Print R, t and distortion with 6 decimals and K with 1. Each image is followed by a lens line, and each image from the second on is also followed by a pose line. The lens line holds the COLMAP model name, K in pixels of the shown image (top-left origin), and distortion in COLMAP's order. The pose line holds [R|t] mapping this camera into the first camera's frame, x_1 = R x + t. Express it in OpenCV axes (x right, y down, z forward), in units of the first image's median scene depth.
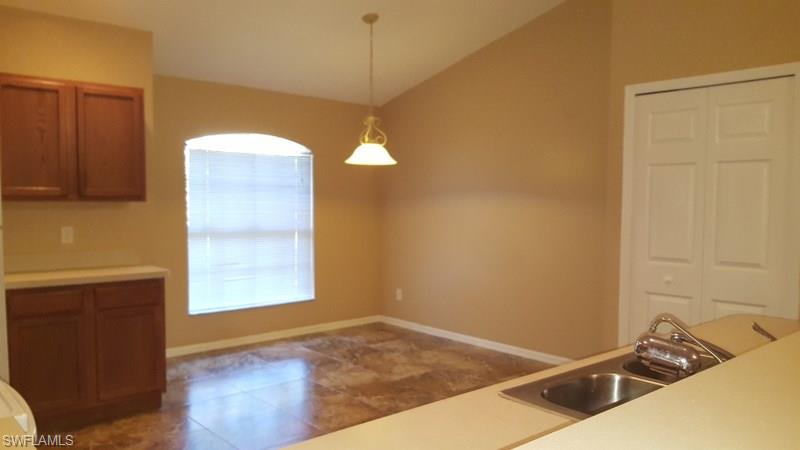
lens RADIAL K [[596.2, 0, 400.0], [0, 596.2, 225.0], [0, 0, 1]] dist [0.010496, -0.002370]
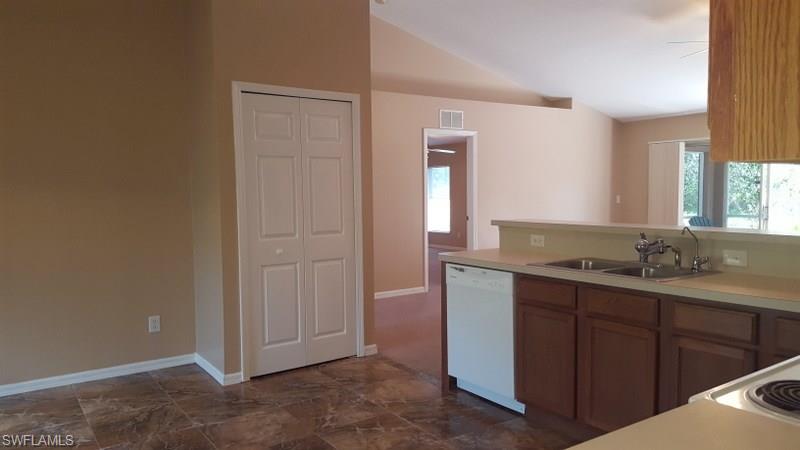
lens RADIAL K [[596.2, 0, 400.0], [0, 596.2, 225.0], [0, 0, 1]] dist [0.010496, -0.002370]
pose [[0.090642, -0.073167, 0.993192, -0.748243], [0.057003, 0.996044, 0.068175, -0.033807], [-0.994251, 0.050435, 0.094454, 0.671737]]
